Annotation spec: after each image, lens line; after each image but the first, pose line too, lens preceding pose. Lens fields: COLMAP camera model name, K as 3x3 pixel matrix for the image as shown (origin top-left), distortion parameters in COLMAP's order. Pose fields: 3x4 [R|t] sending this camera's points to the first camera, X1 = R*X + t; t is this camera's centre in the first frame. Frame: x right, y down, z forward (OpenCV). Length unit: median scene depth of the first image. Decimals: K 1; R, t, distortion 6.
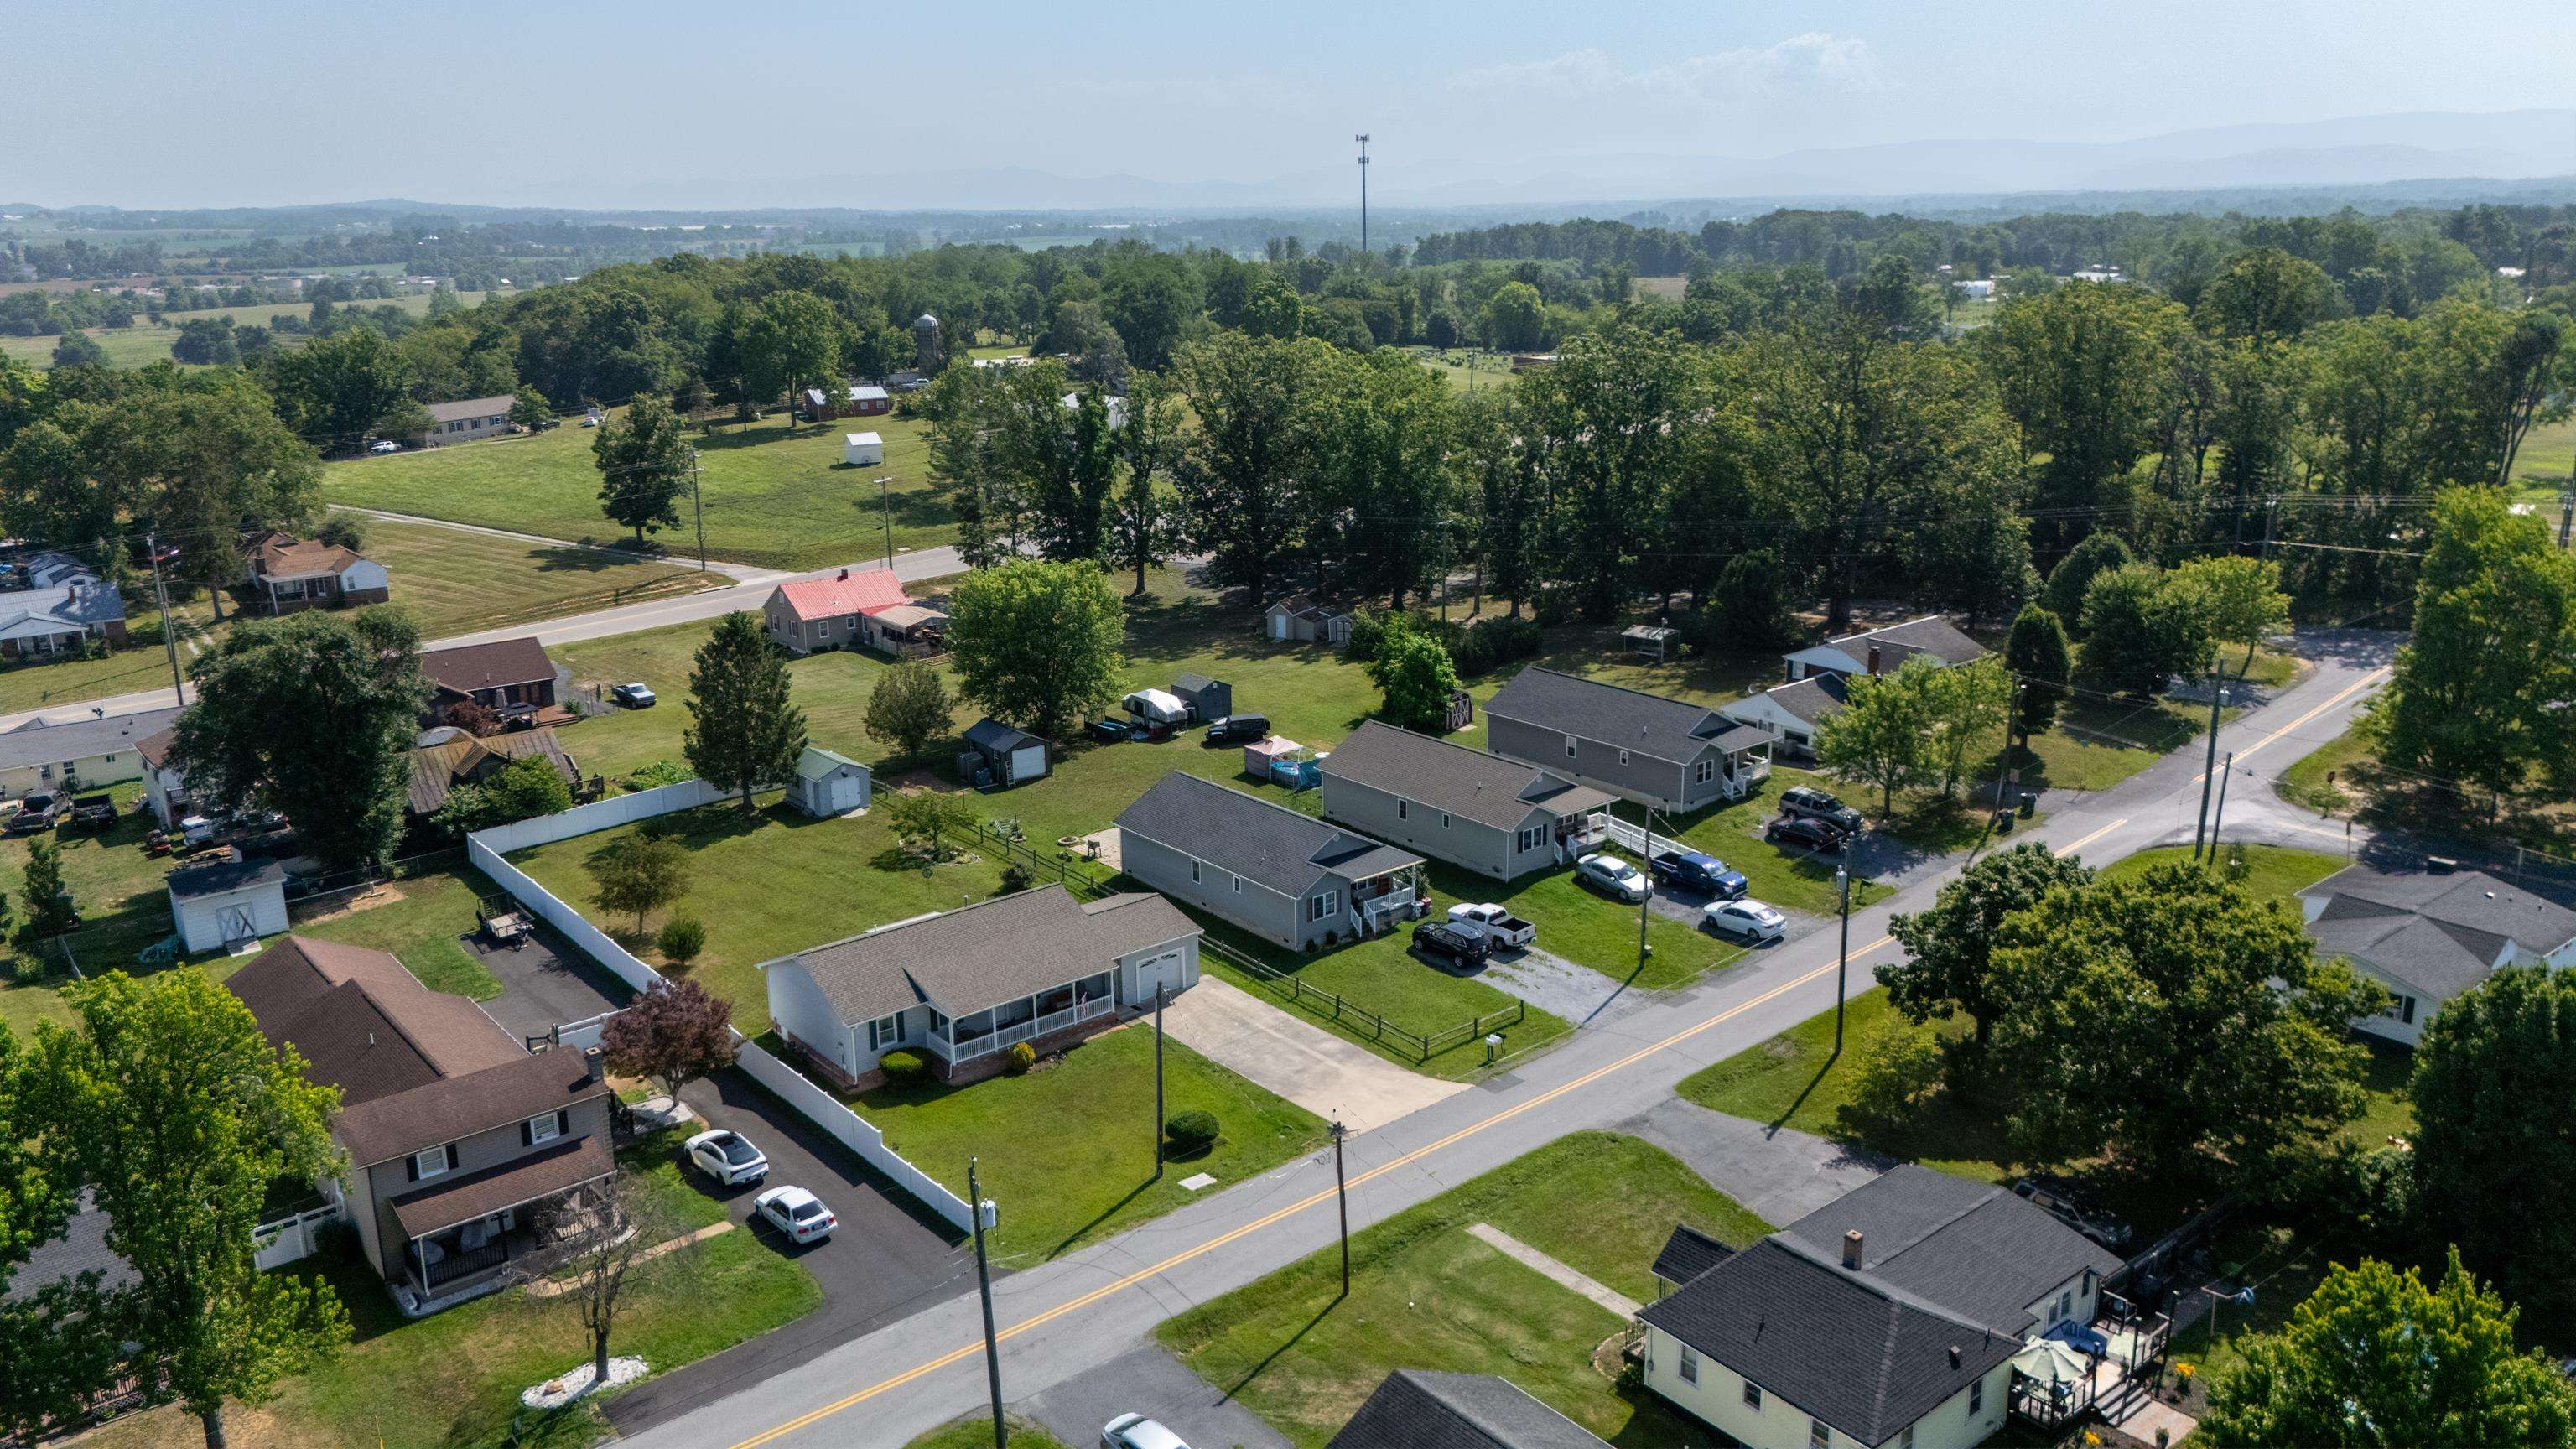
lens RADIAL K [[1892.4, 0, 1288.0], [0, 1892.4, 724.5], [0, 0, 1]] dist [0.092260, -0.123549]
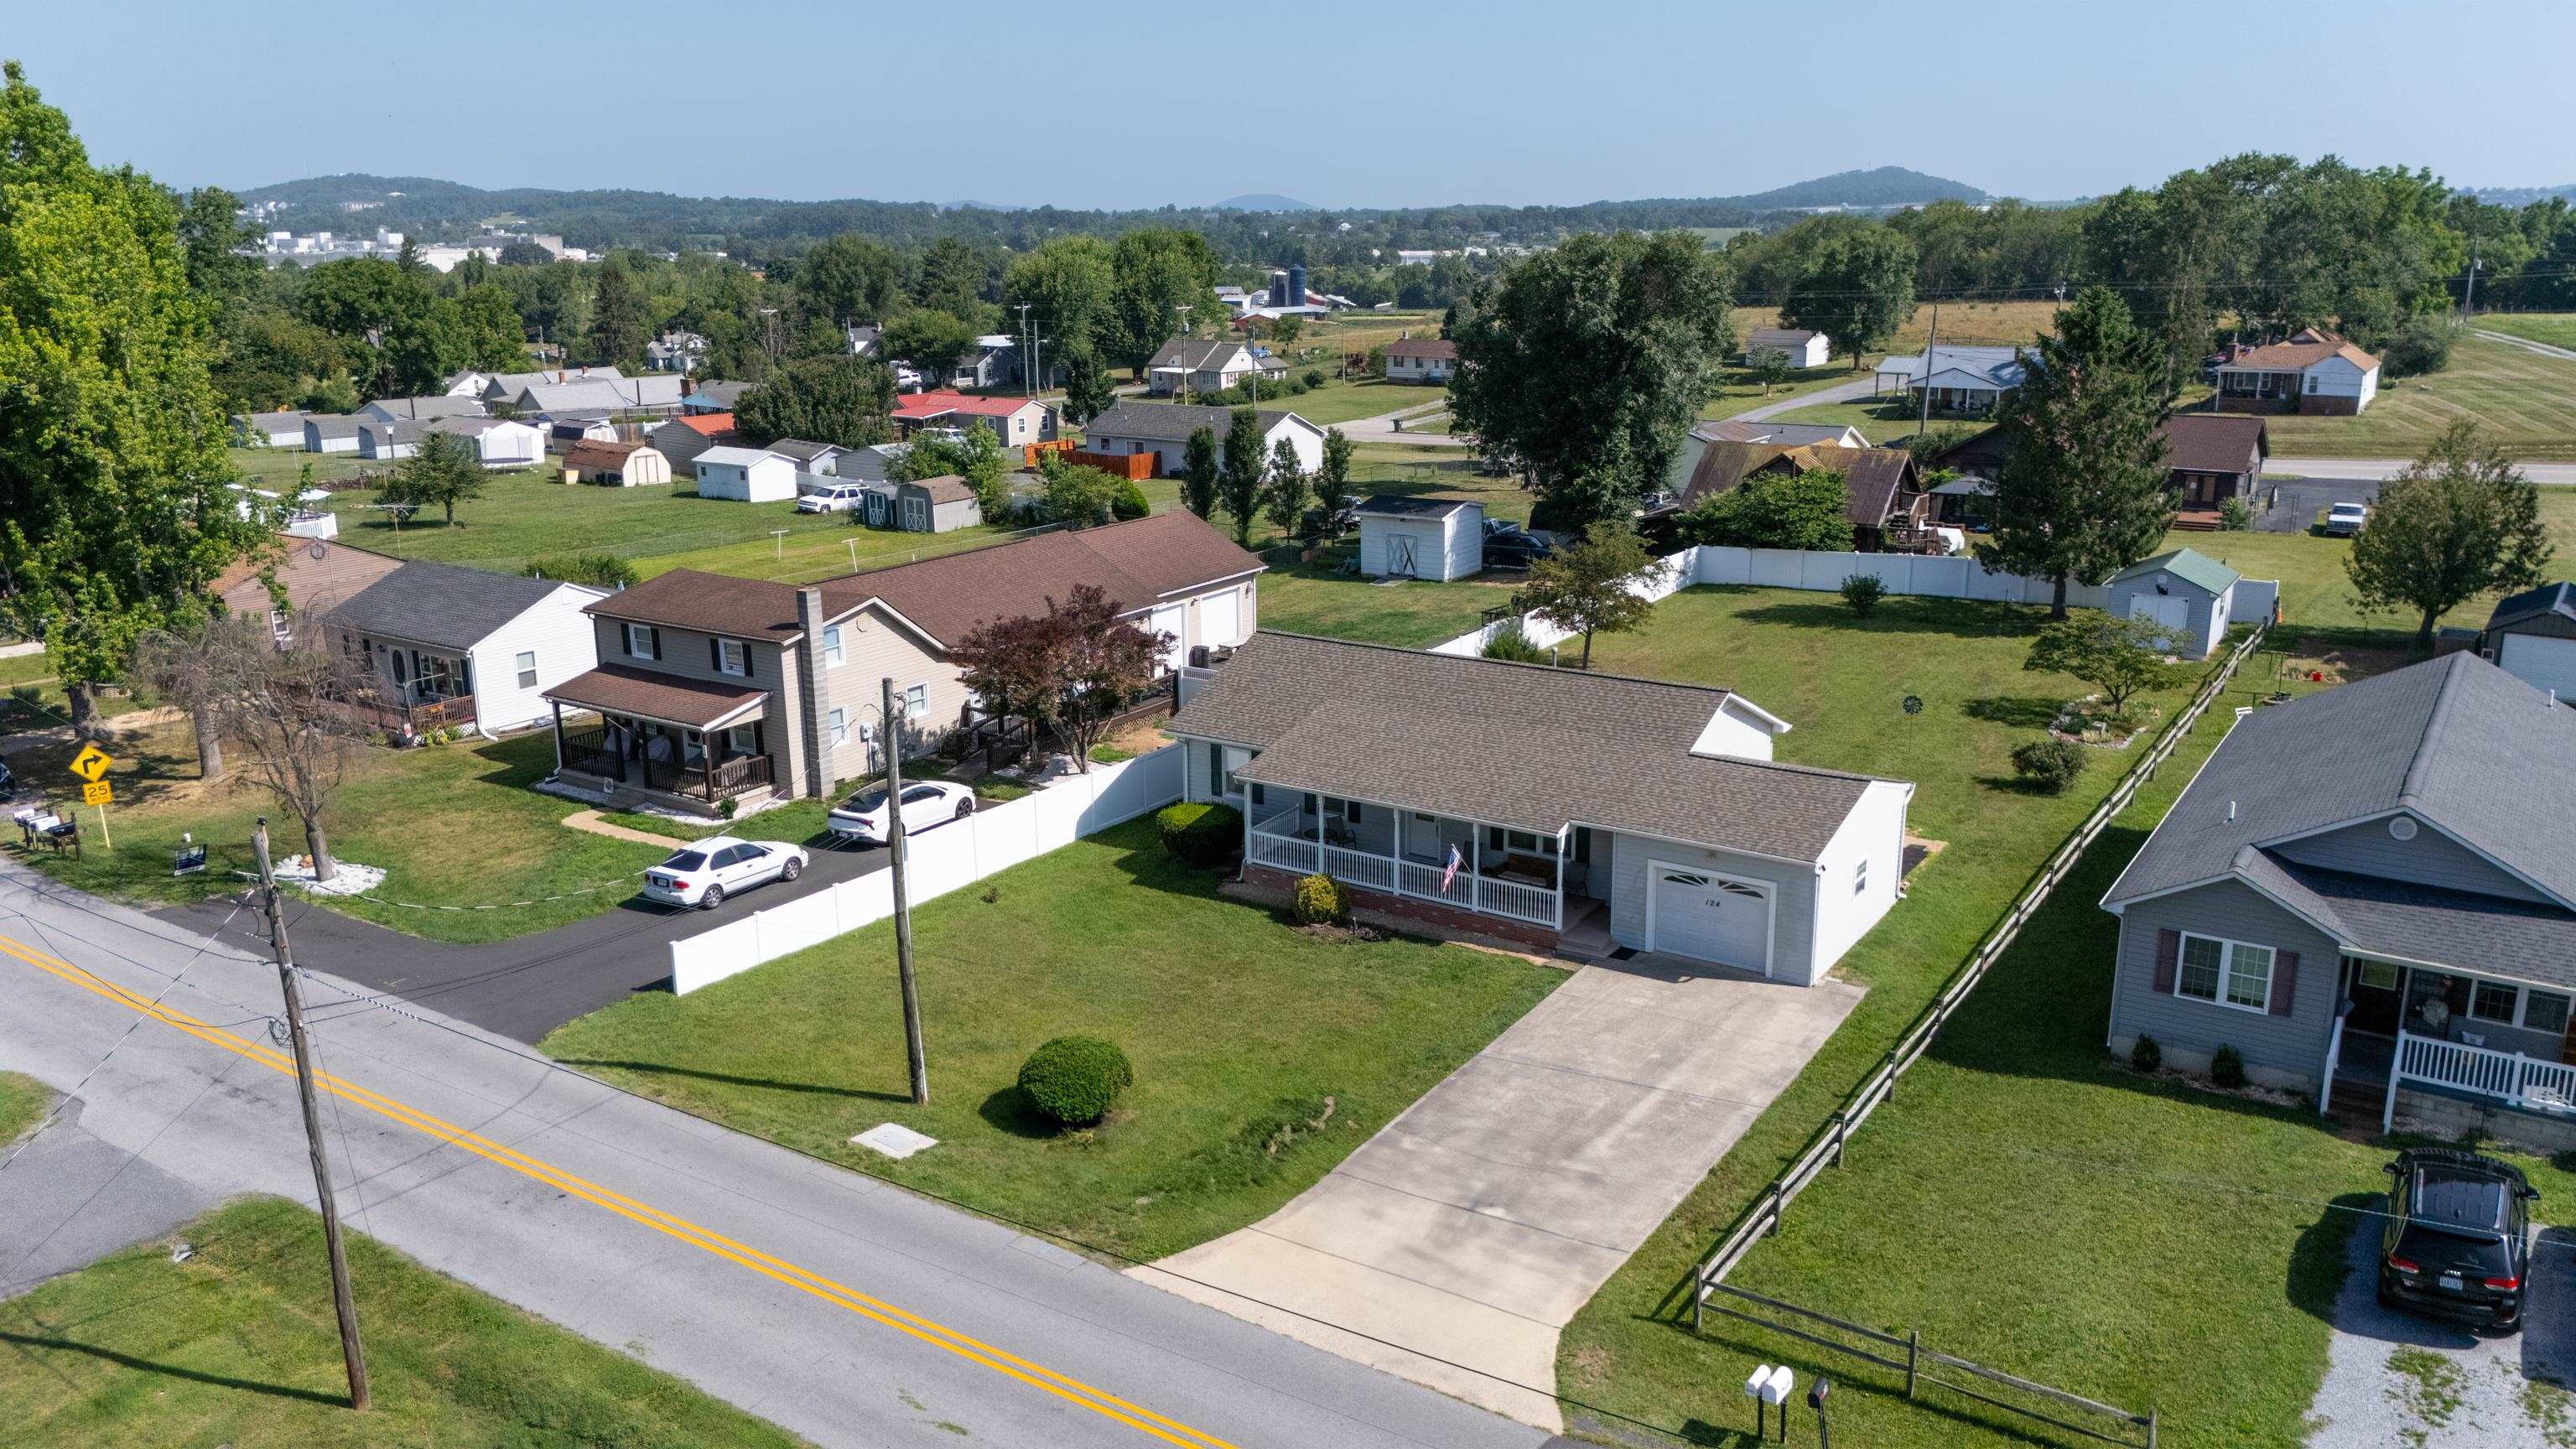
lens RADIAL K [[1901.1, 0, 1287.5], [0, 1901.1, 730.3], [0, 0, 1]] dist [0.068902, -0.070396]
pose [[0.288127, 0.259802, -0.921675, 0.276945], [-0.248139, 0.949873, 0.190180, 0.025654], [0.924884, 0.173907, 0.338151, 0.668625]]
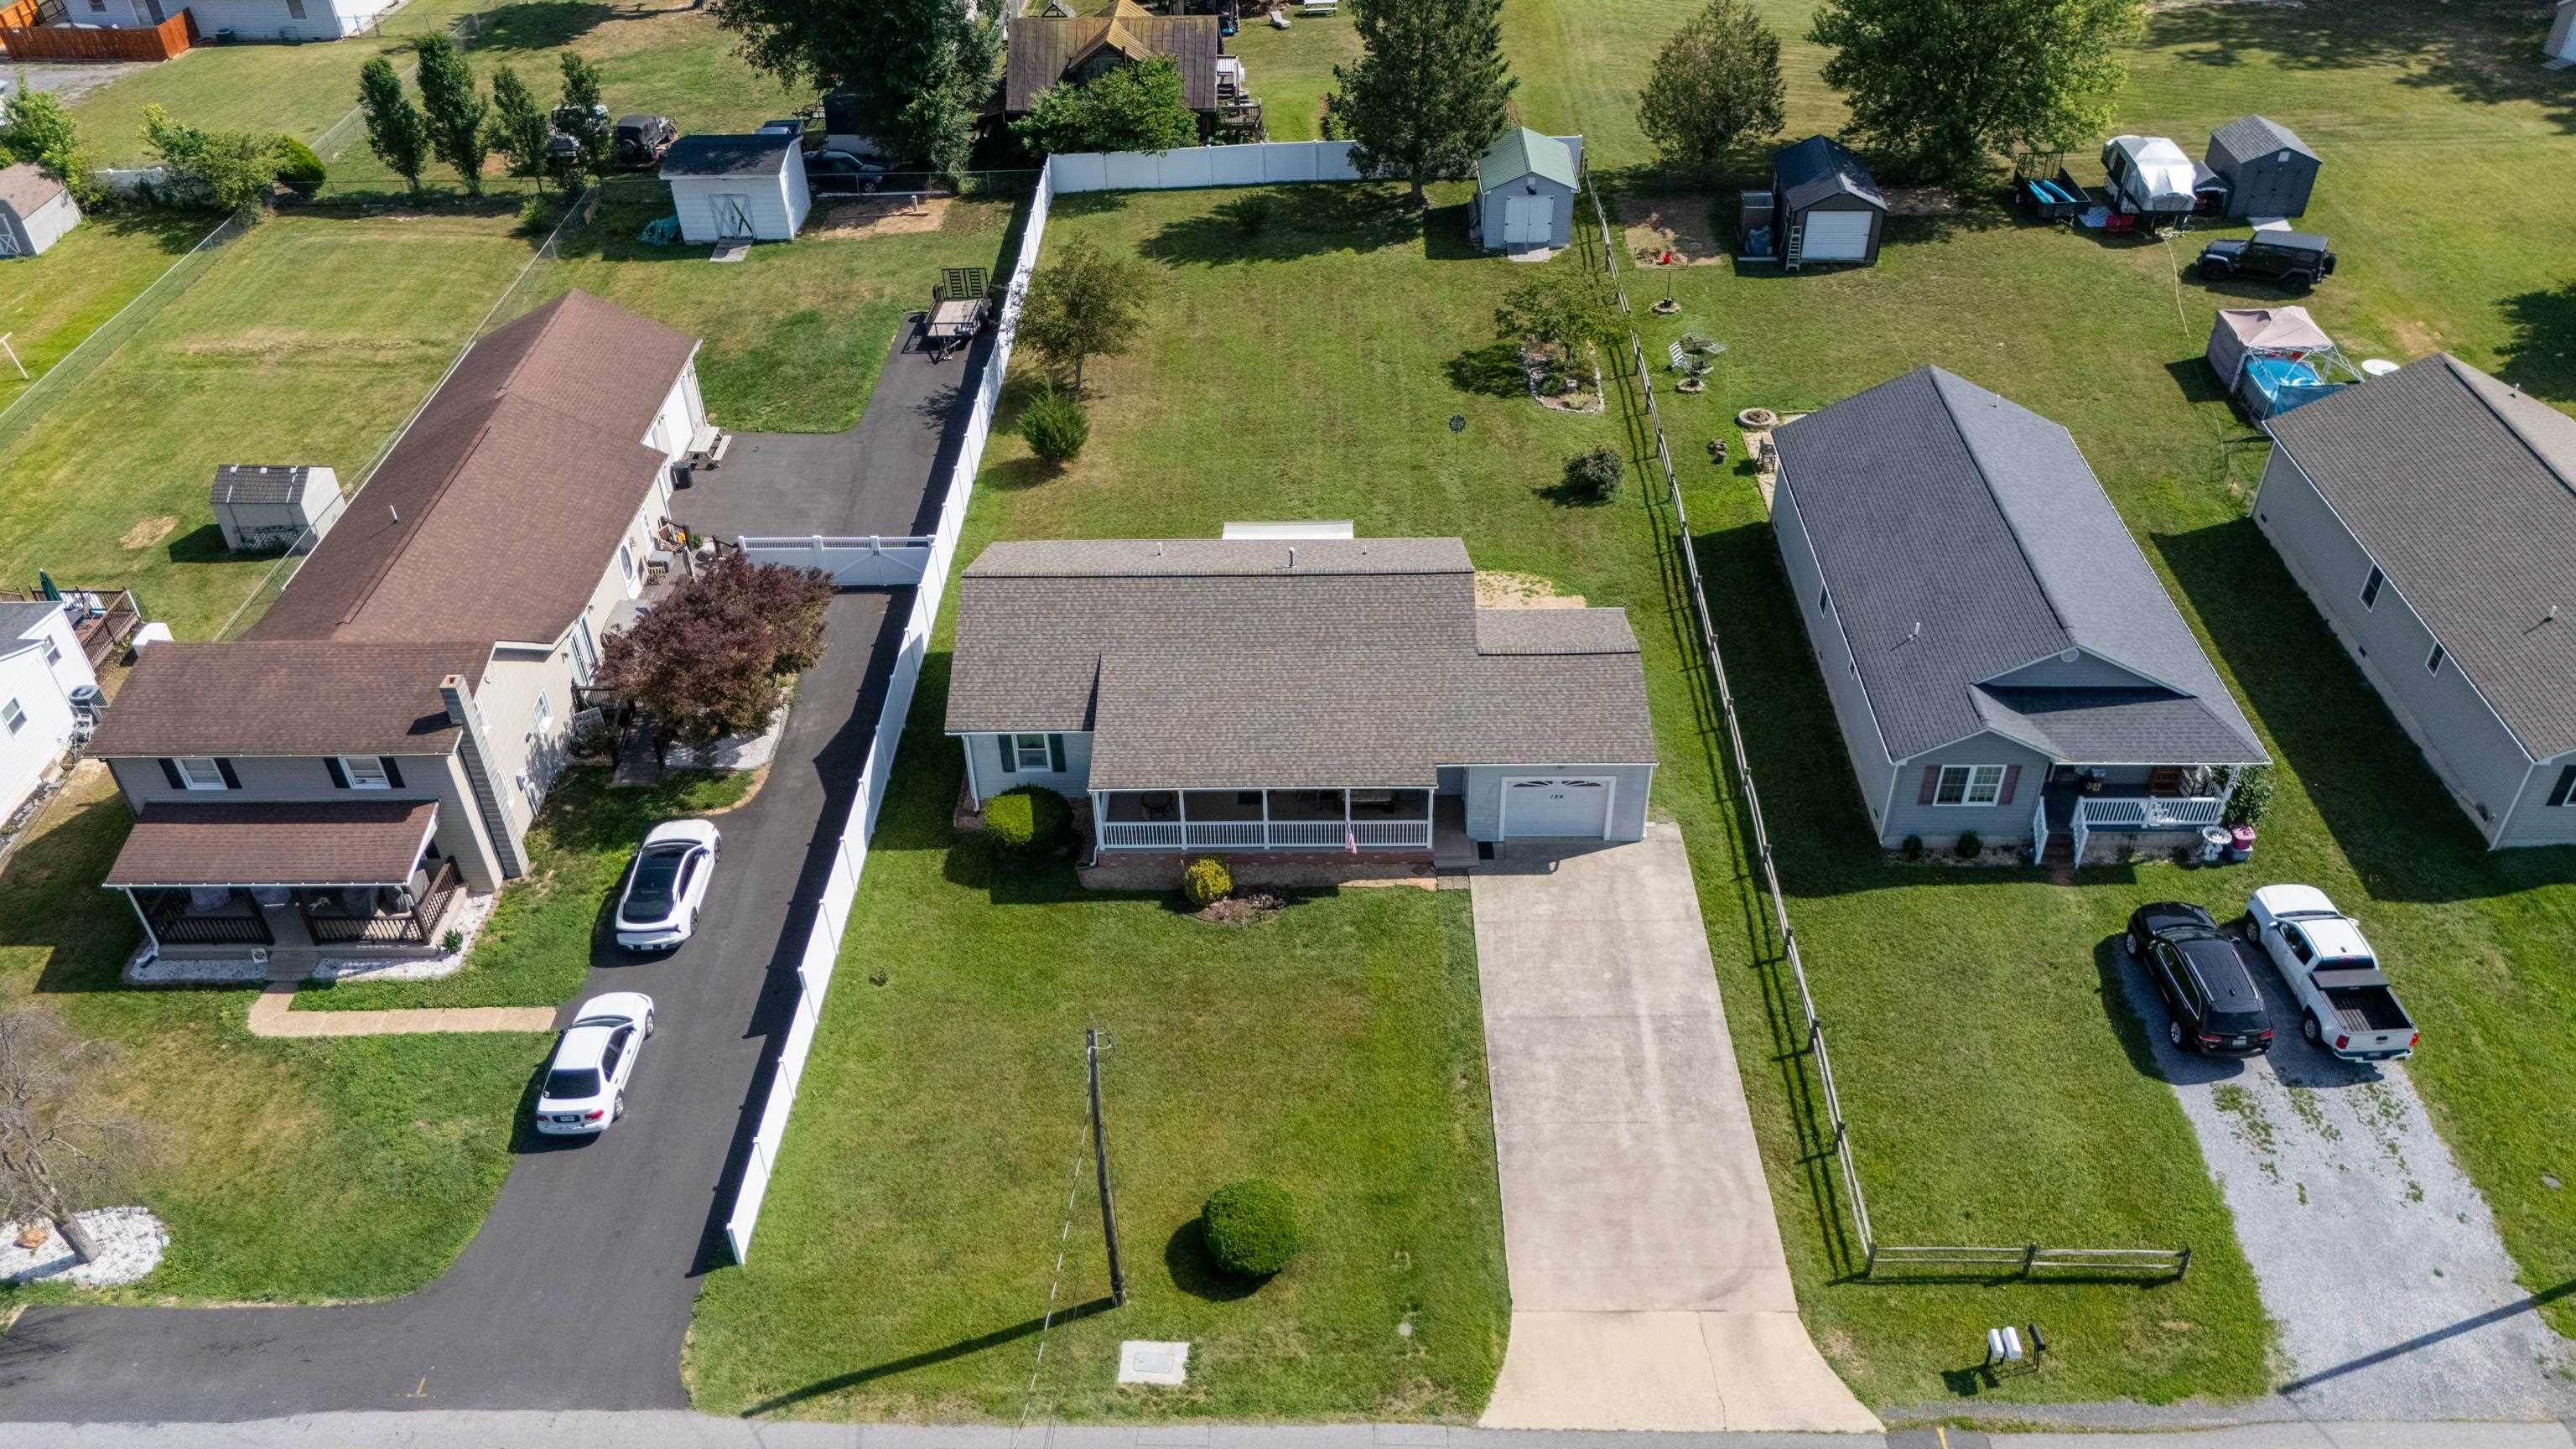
lens RADIAL K [[1901.1, 0, 1287.5], [0, 1901.1, 730.3], [0, 0, 1]] dist [0.068902, -0.070396]
pose [[0.759852, 0.397230, -0.514619, 0.126257], [-0.162125, 0.882382, 0.441721, -0.099082], [0.629556, -0.252210, 0.734881, 0.506805]]
